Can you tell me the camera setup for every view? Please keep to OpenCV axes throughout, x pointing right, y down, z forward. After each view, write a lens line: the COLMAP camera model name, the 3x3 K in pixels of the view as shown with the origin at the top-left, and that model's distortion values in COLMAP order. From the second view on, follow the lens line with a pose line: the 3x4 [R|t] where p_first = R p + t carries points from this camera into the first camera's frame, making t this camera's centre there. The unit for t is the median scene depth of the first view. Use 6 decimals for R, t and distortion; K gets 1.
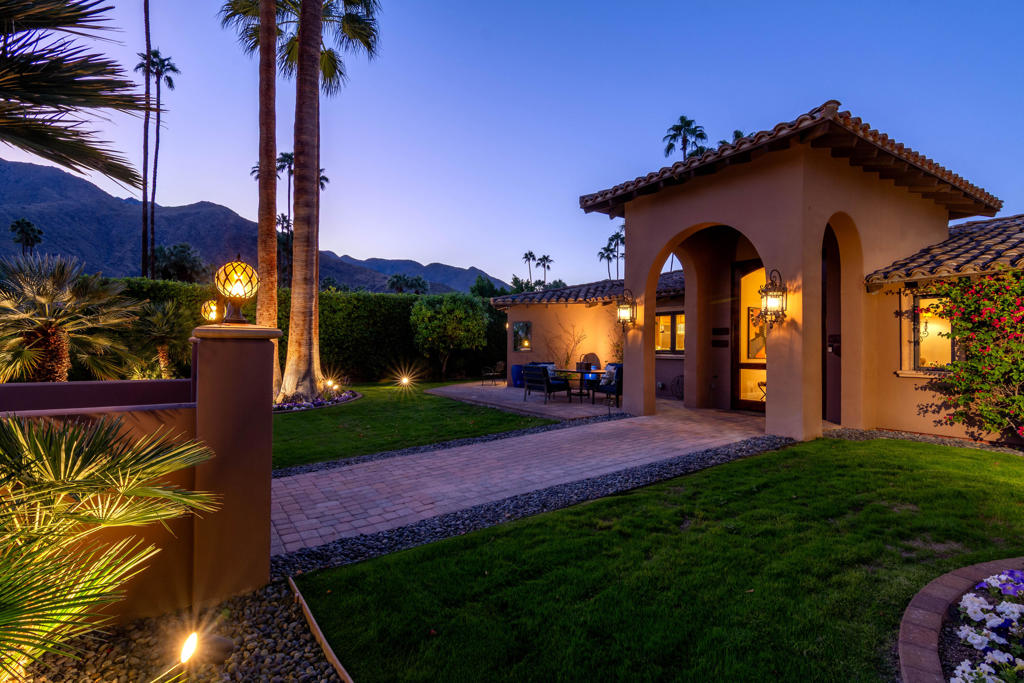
lens RADIAL K [[496.3, 0, 512.0], [0, 496.3, 341.5], [0, 0, 1]] dist [-0.000844, 0.000680]
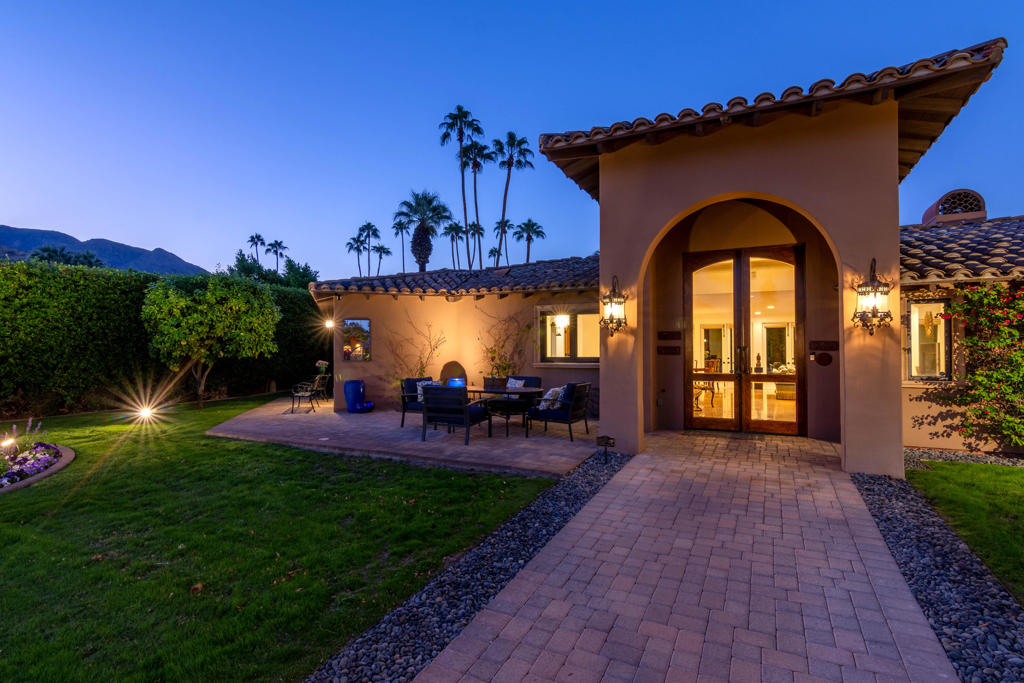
lens RADIAL K [[507.8, 0, 512.4], [0, 507.8, 343.6], [0, 0, 1]] dist [0.000141, 0.001083]
pose [[0.863665, -0.004245, 0.504048, -0.130531], [0.001611, 0.999983, 0.005661, -0.007071], [-0.504063, -0.004077, 0.863657, 0.227294]]
